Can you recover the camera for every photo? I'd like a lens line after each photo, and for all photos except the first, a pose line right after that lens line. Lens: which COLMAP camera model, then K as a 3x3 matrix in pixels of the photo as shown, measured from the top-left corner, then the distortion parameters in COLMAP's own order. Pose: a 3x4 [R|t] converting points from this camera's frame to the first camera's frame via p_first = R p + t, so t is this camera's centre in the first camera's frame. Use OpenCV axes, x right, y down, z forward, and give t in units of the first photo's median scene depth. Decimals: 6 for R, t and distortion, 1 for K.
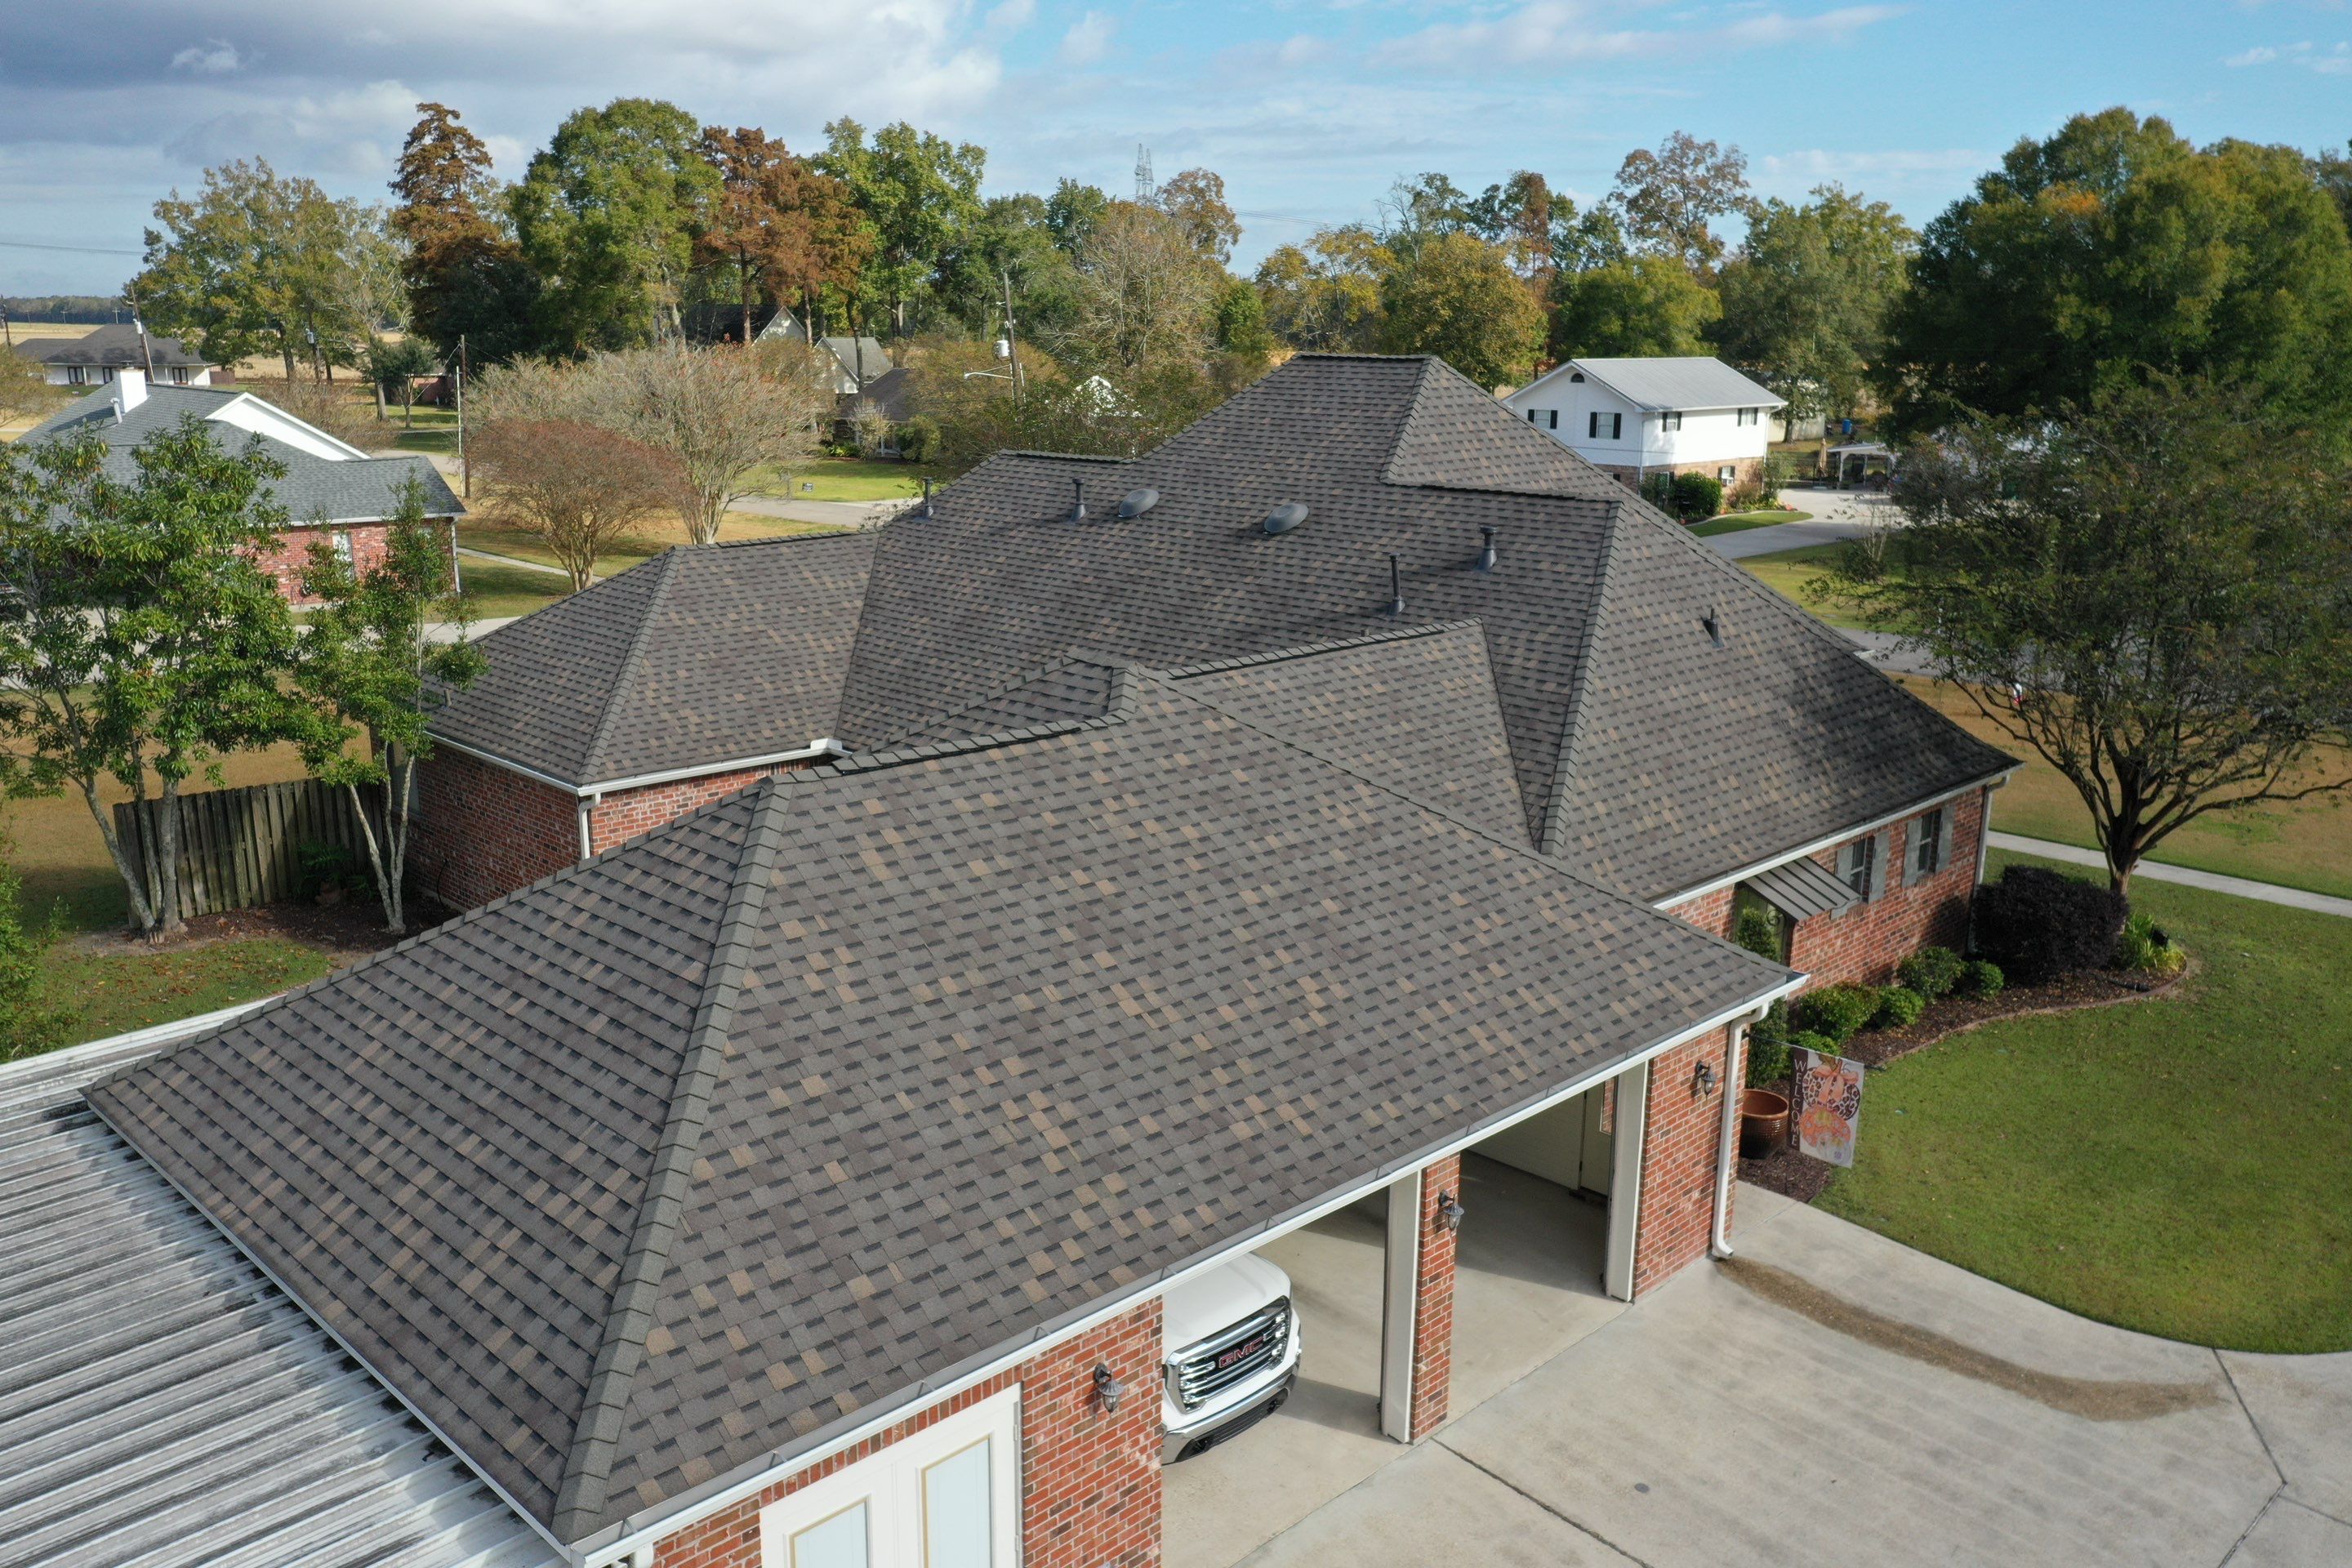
lens RADIAL K [[1889.7, 0, 1154.1], [0, 1889.7, 820.6], [0, 0, 1]] dist [0.017455, -0.001895]
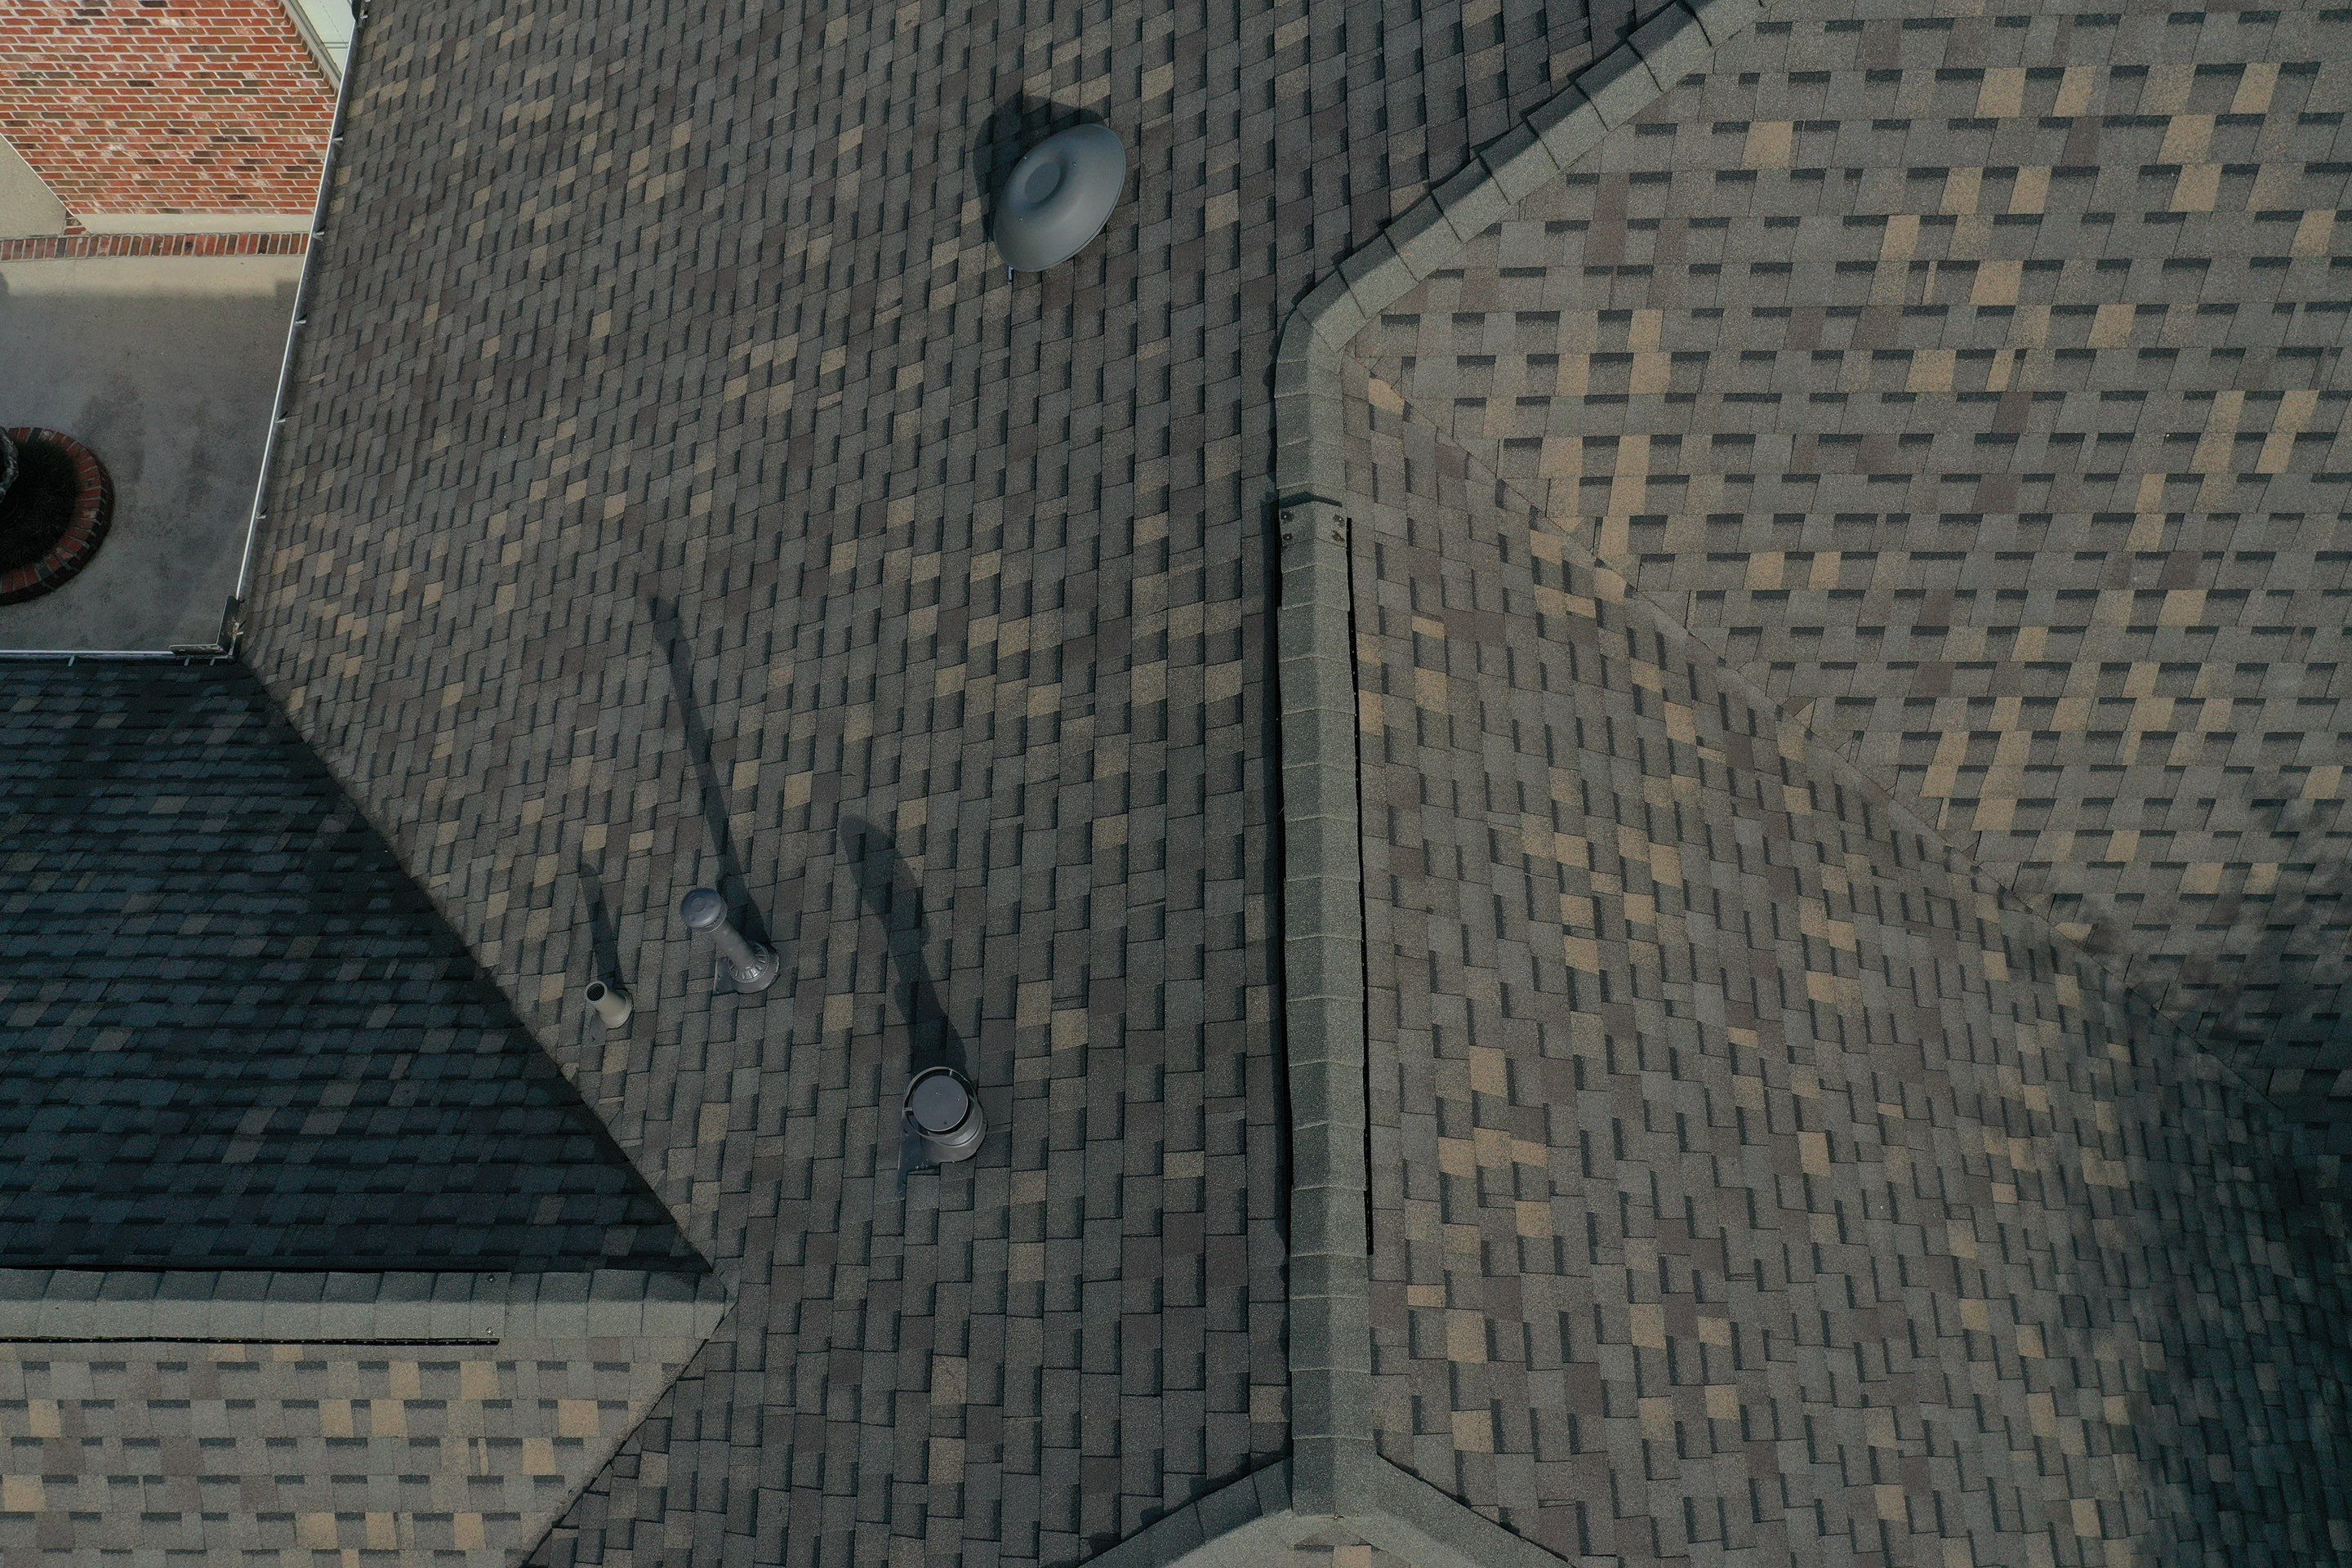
lens RADIAL K [[1829.8, 0, 1153.2], [0, 1829.8, 792.3], [0, 0, 1]] dist [0.009875, -0.000278]
pose [[0.710218, 0.647647, -0.275940, 0.230391], [-0.148682, 0.521124, 0.840430, -0.374103], [0.688101, -0.555862, 0.466406, 0.895943]]
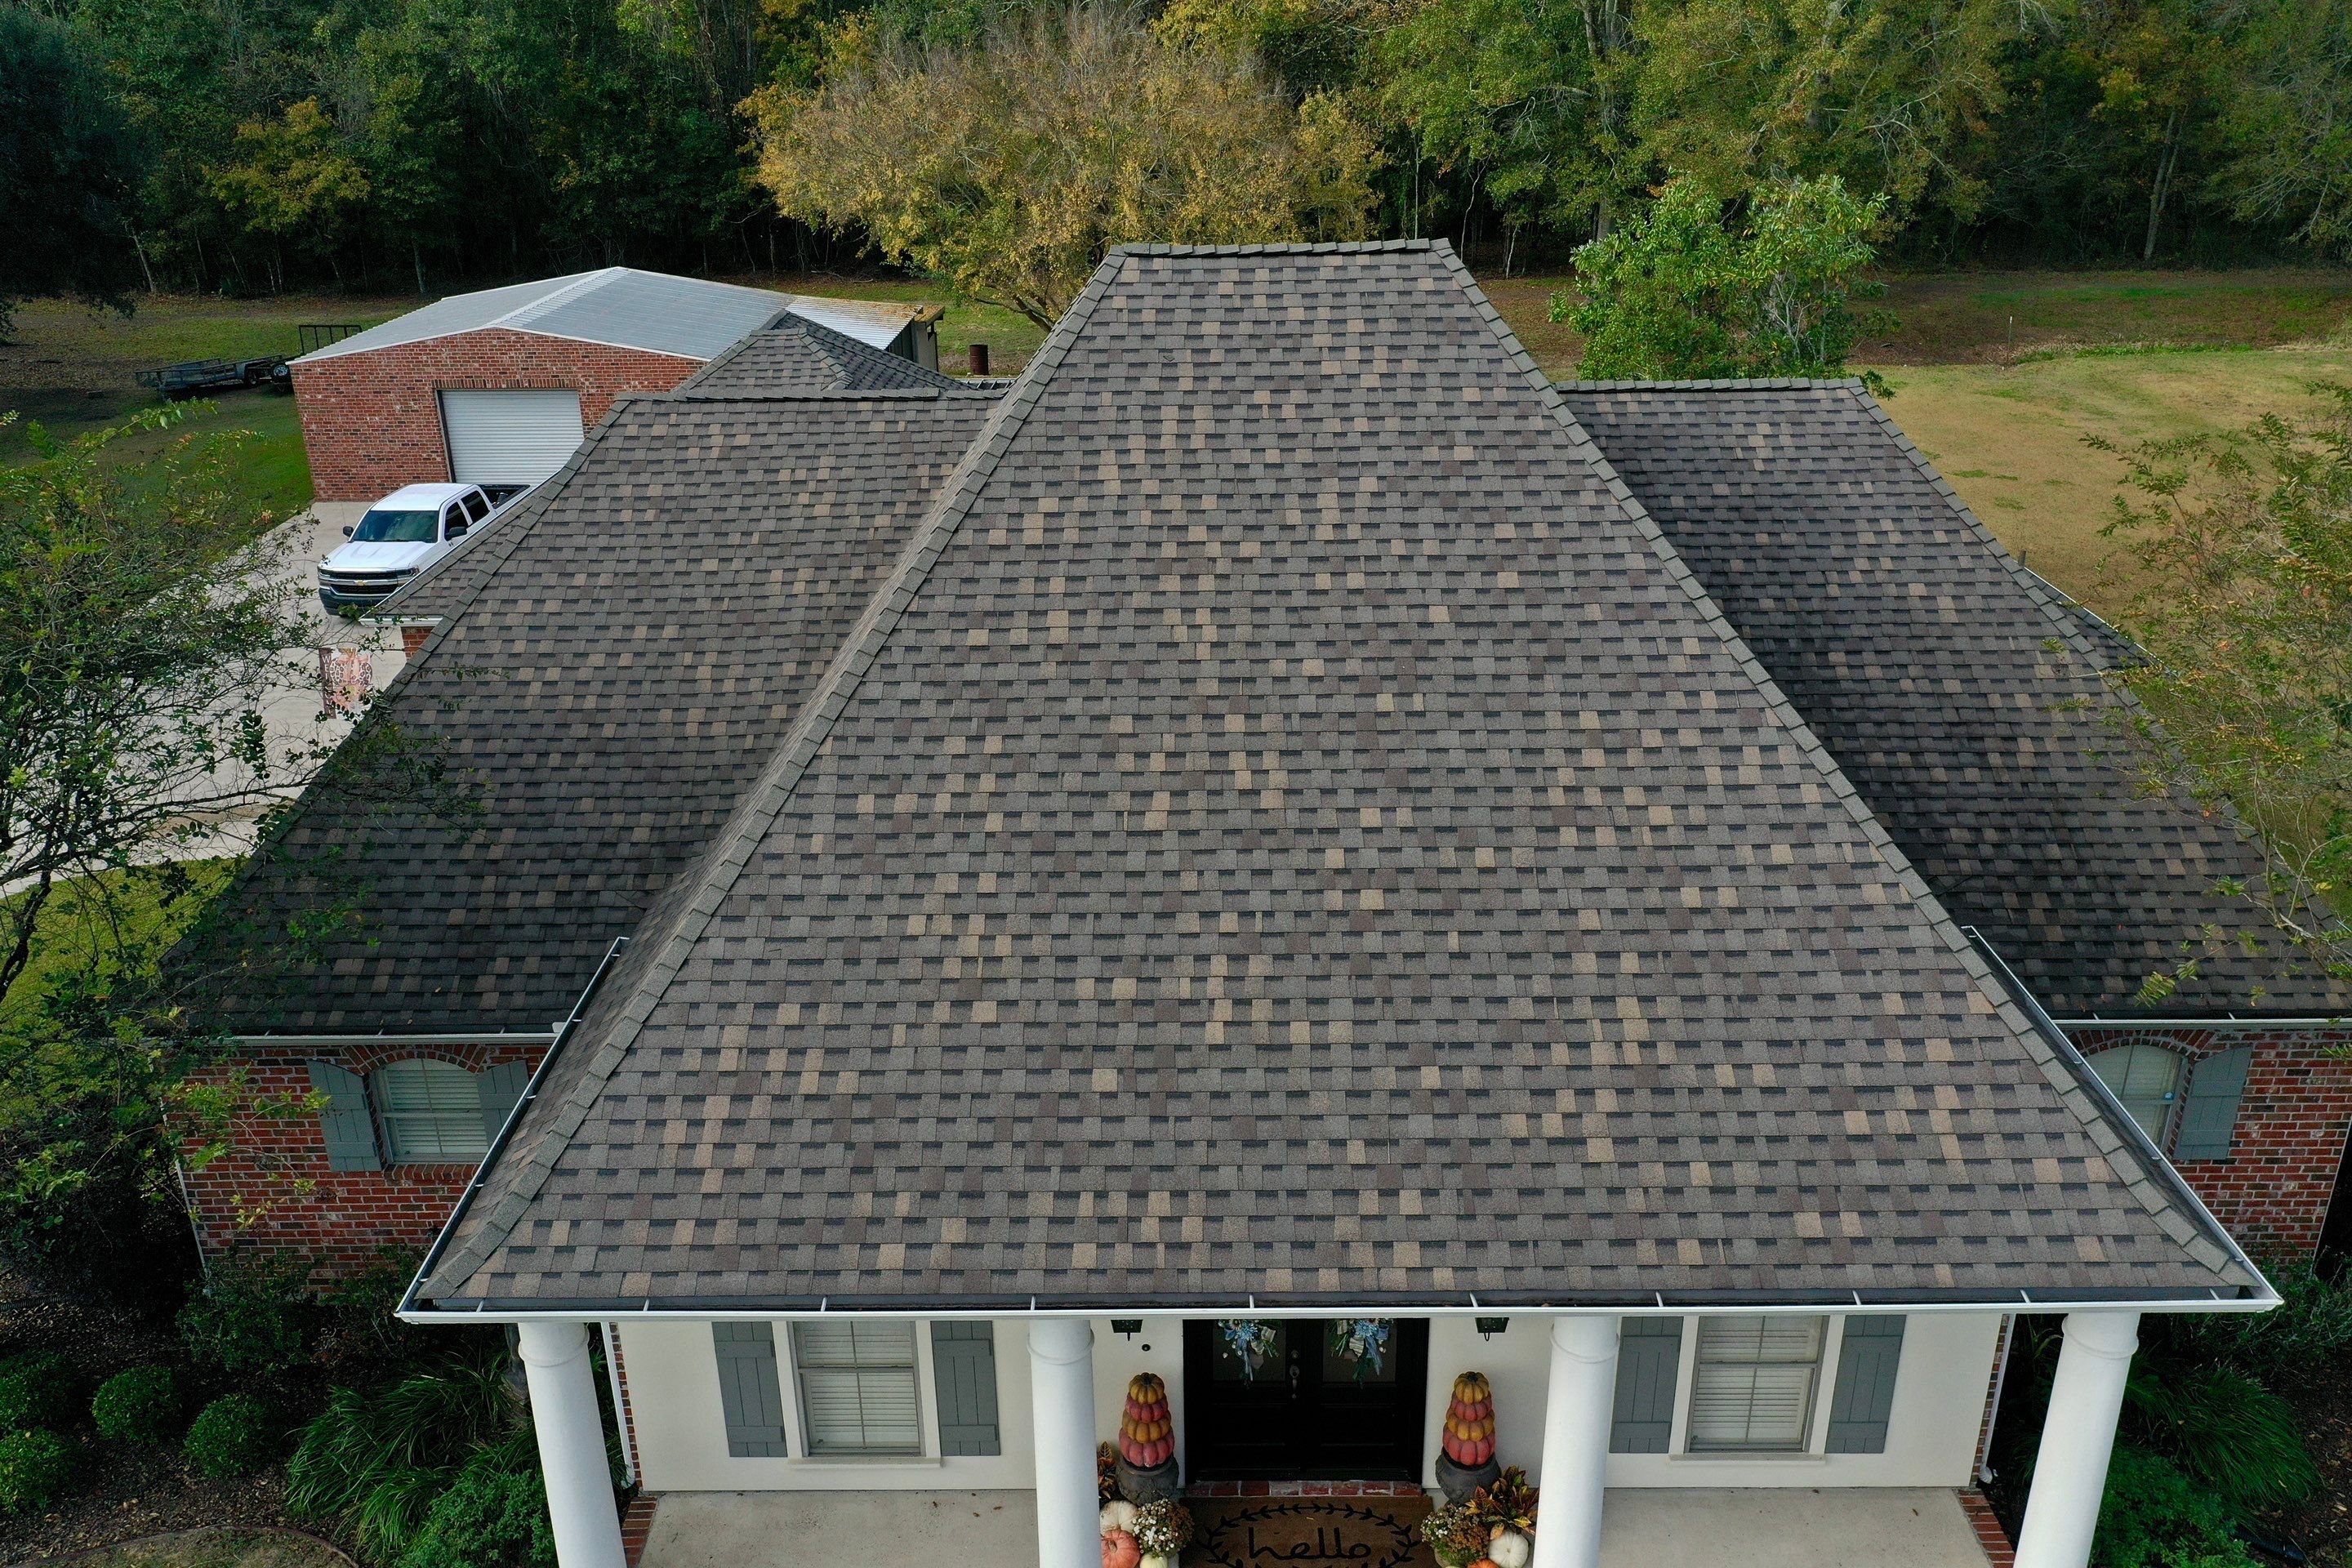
lens RADIAL K [[1846.9, 0, 1176.2], [0, 1846.9, 793.1], [0, 0, 1]] dist [0.003440, 0.010476]
pose [[-0.702720, 0.283283, -0.652637, 0.608850], [-0.175308, 0.820085, 0.544727, -0.472570], [0.689530, 0.497203, -0.526629, 1.579311]]
